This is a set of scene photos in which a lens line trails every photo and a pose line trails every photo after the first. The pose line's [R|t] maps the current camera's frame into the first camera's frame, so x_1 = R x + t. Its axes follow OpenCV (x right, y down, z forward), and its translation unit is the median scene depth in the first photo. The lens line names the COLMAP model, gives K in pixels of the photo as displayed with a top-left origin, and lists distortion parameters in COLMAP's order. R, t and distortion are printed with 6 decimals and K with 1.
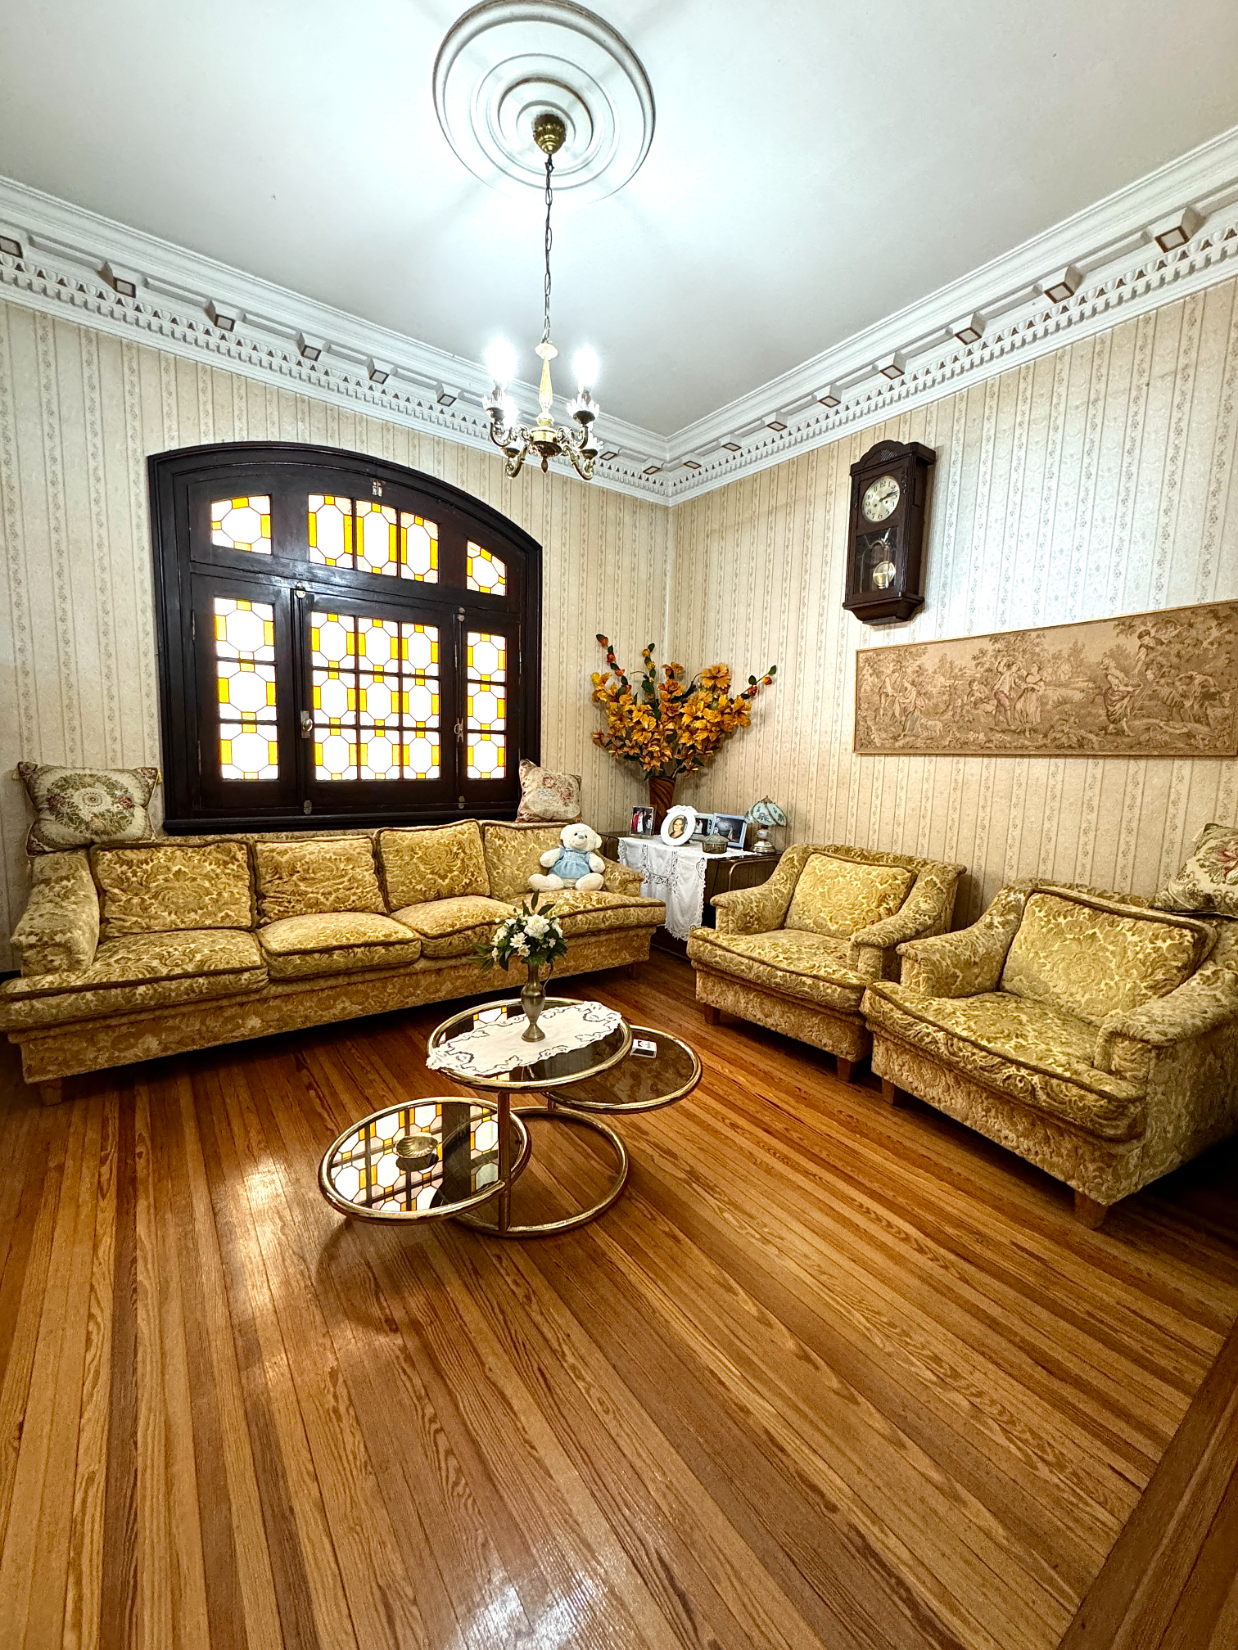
lens RADIAL K [[656.0, 0, 624.7], [0, 656.0, 824.8], [0, 0, 1]] dist [-0.001101, 0.000500]
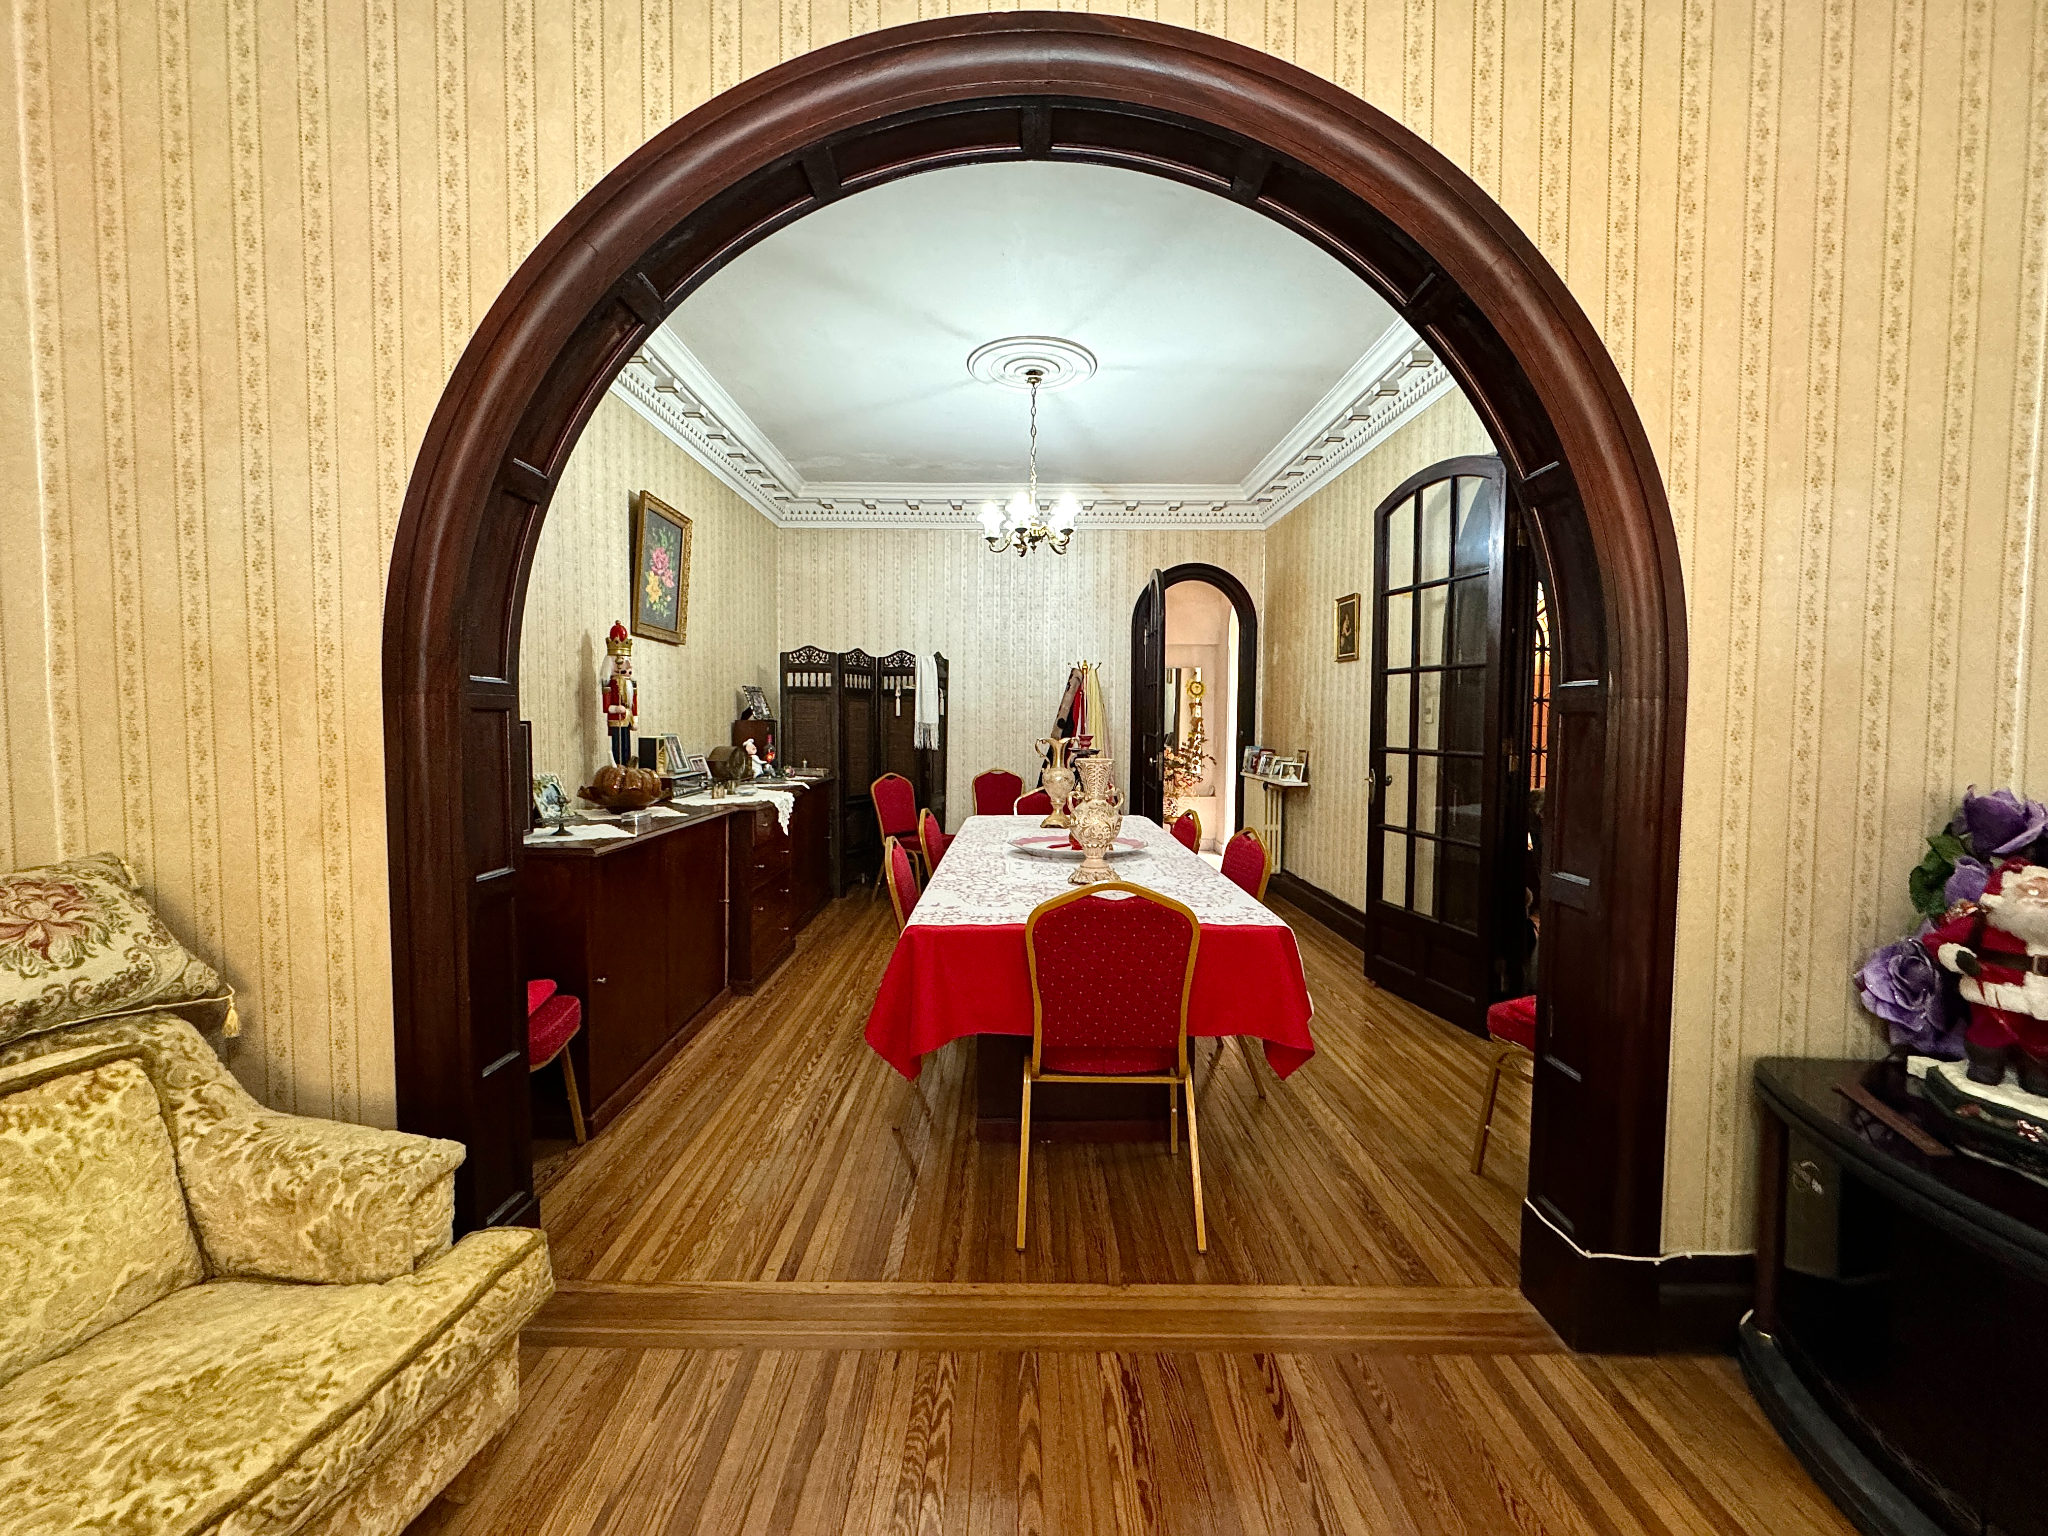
lens RADIAL K [[814.2, 0, 1026.6], [0, 814.2, 760.3], [0, 0, 1]] dist [-0.001101, 0.000500]
pose [[-0.808550, -0.063245, 0.585019, -0.084344], [0.039639, 0.986094, 0.161389, -0.116965], [-0.587091, 0.153681, -0.794800, 0.765446]]
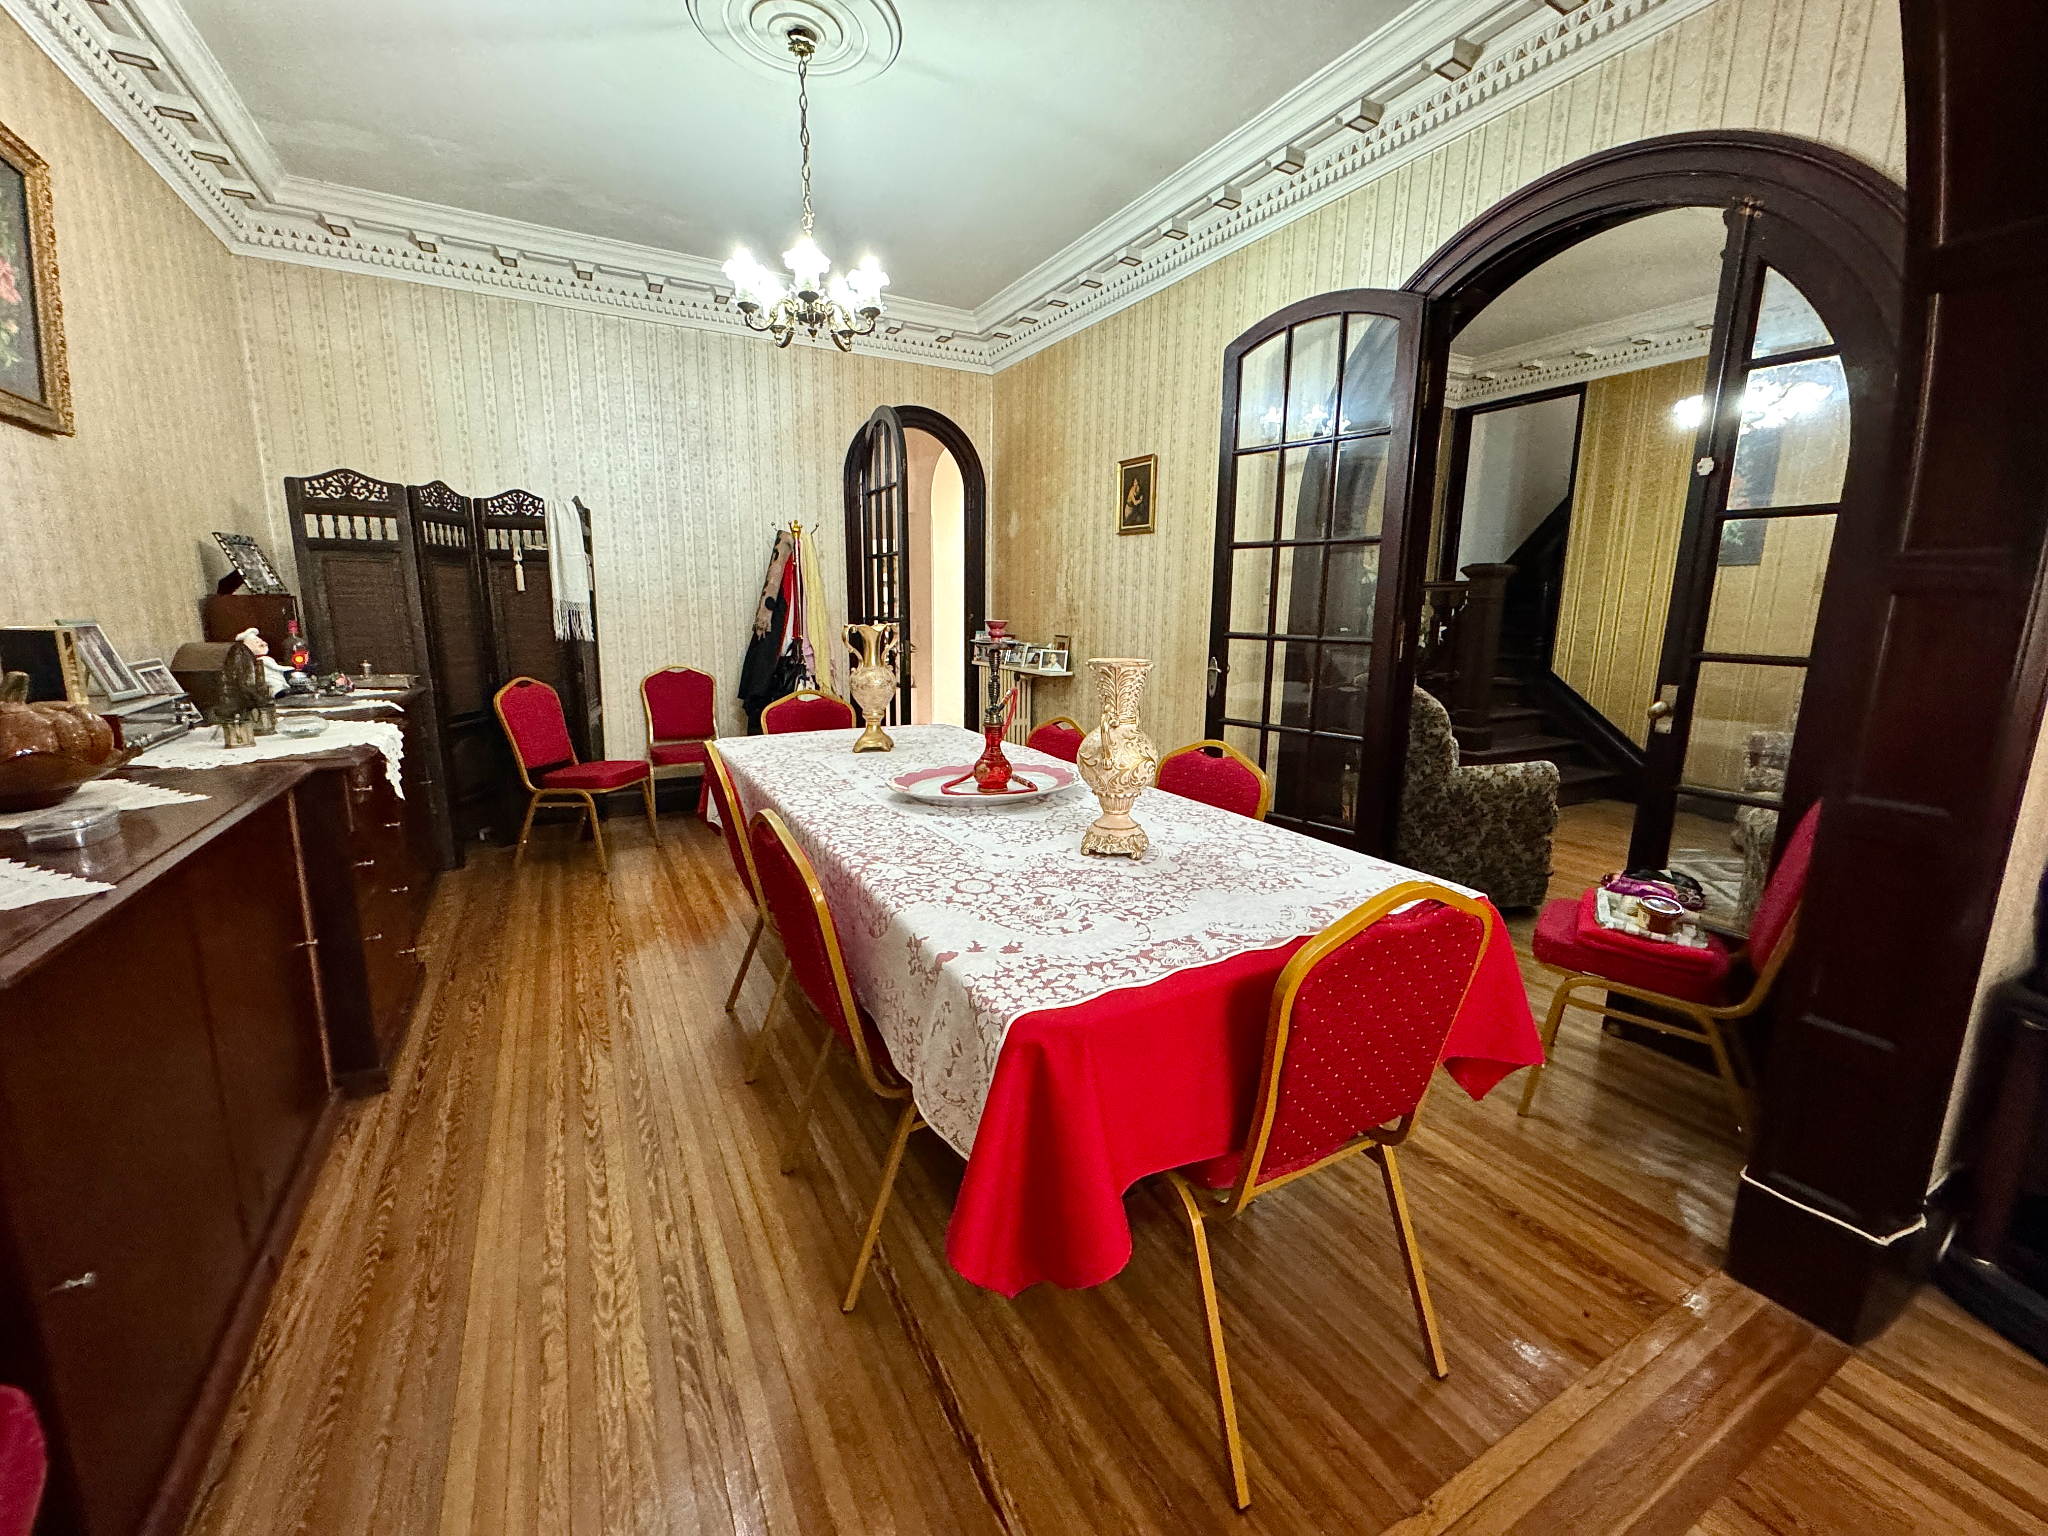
lens RADIAL K [[814.2, 0, 1026.6], [0, 814.2, 760.3], [0, 0, 1]] dist [-0.001101, 0.000500]
pose [[-0.991057, -0.063942, 0.117117, 0.401361], [-0.025613, 0.952545, 0.303319, -0.071377], [-0.130954, 0.297607, -0.945664, 0.562755]]
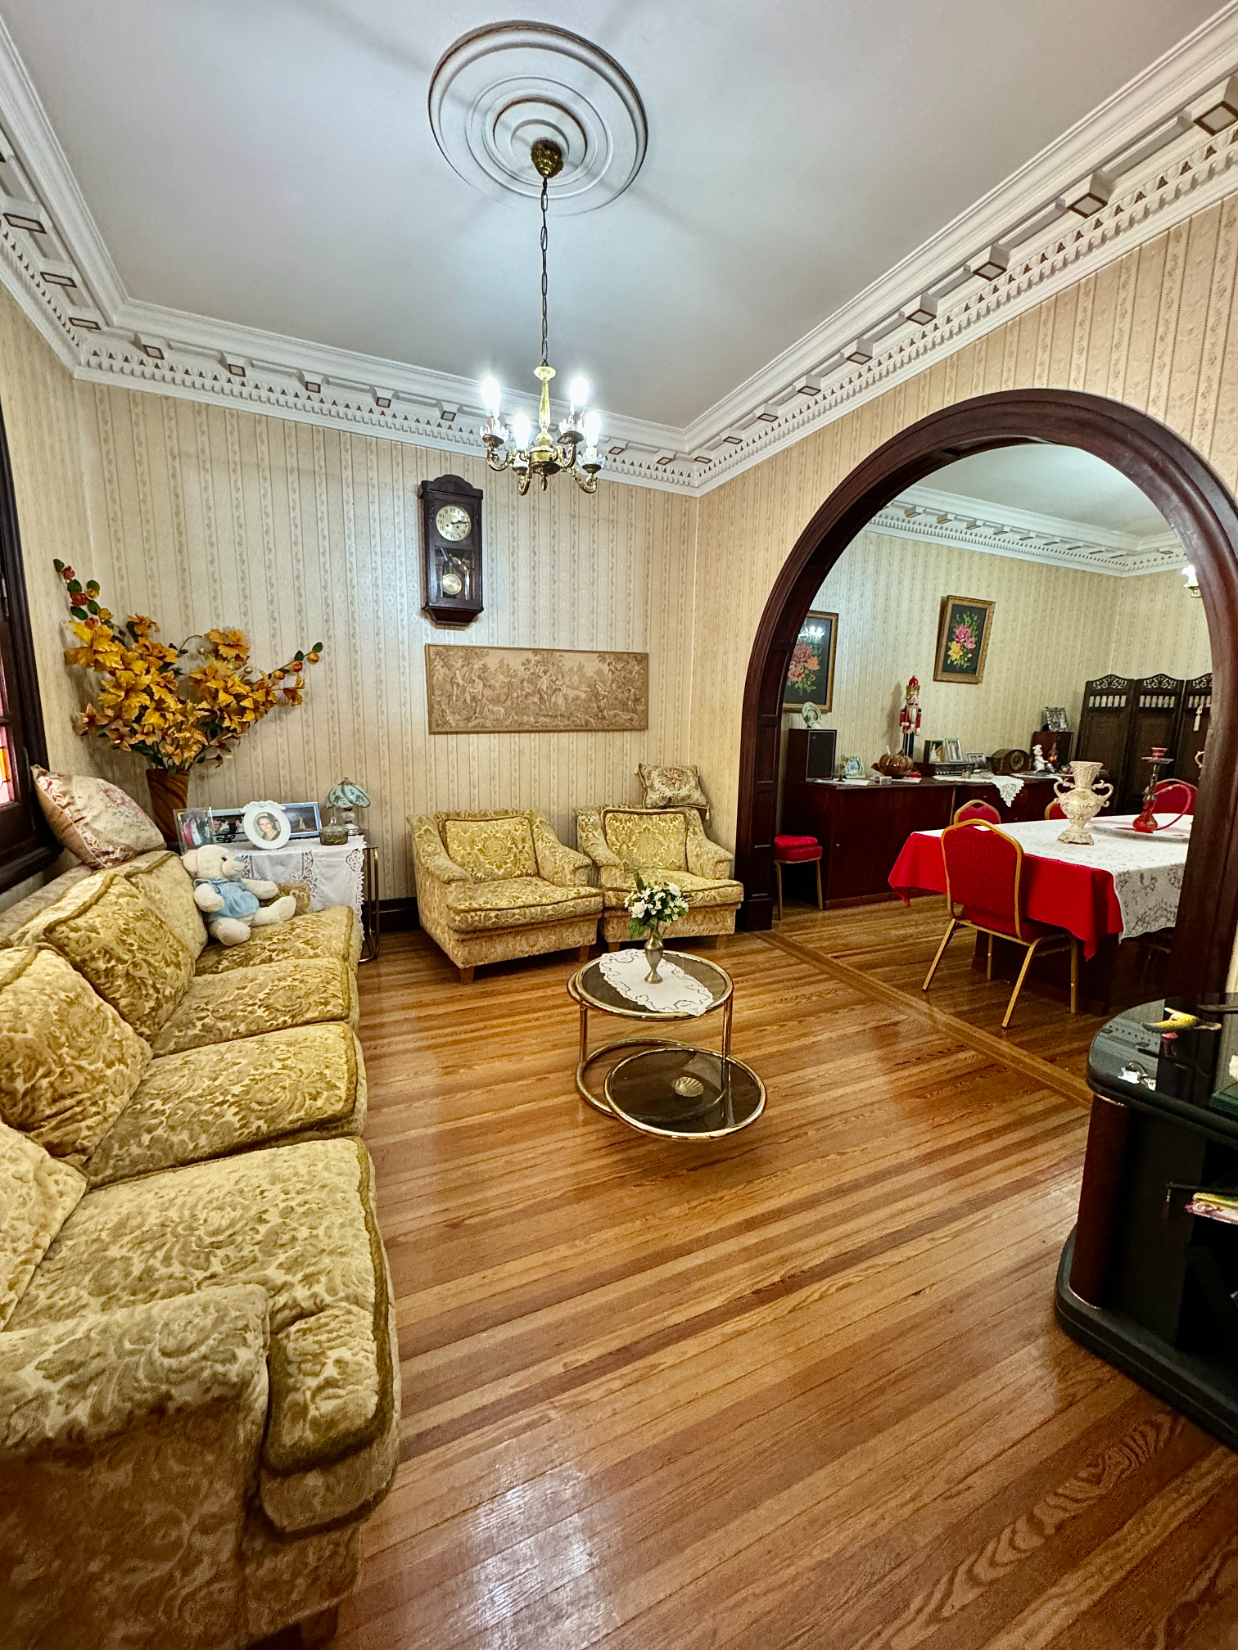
lens RADIAL K [[656.0, 0, 624.7], [0, 656.0, 824.8], [0, 0, 1]] dist [-0.001101, 0.000500]
pose [[0.198622, -0.183900, 0.962668, -0.905939], [0.102697, 0.980736, 0.166162, -0.130563], [-0.974681, 0.065860, 0.213682, 0.521773]]
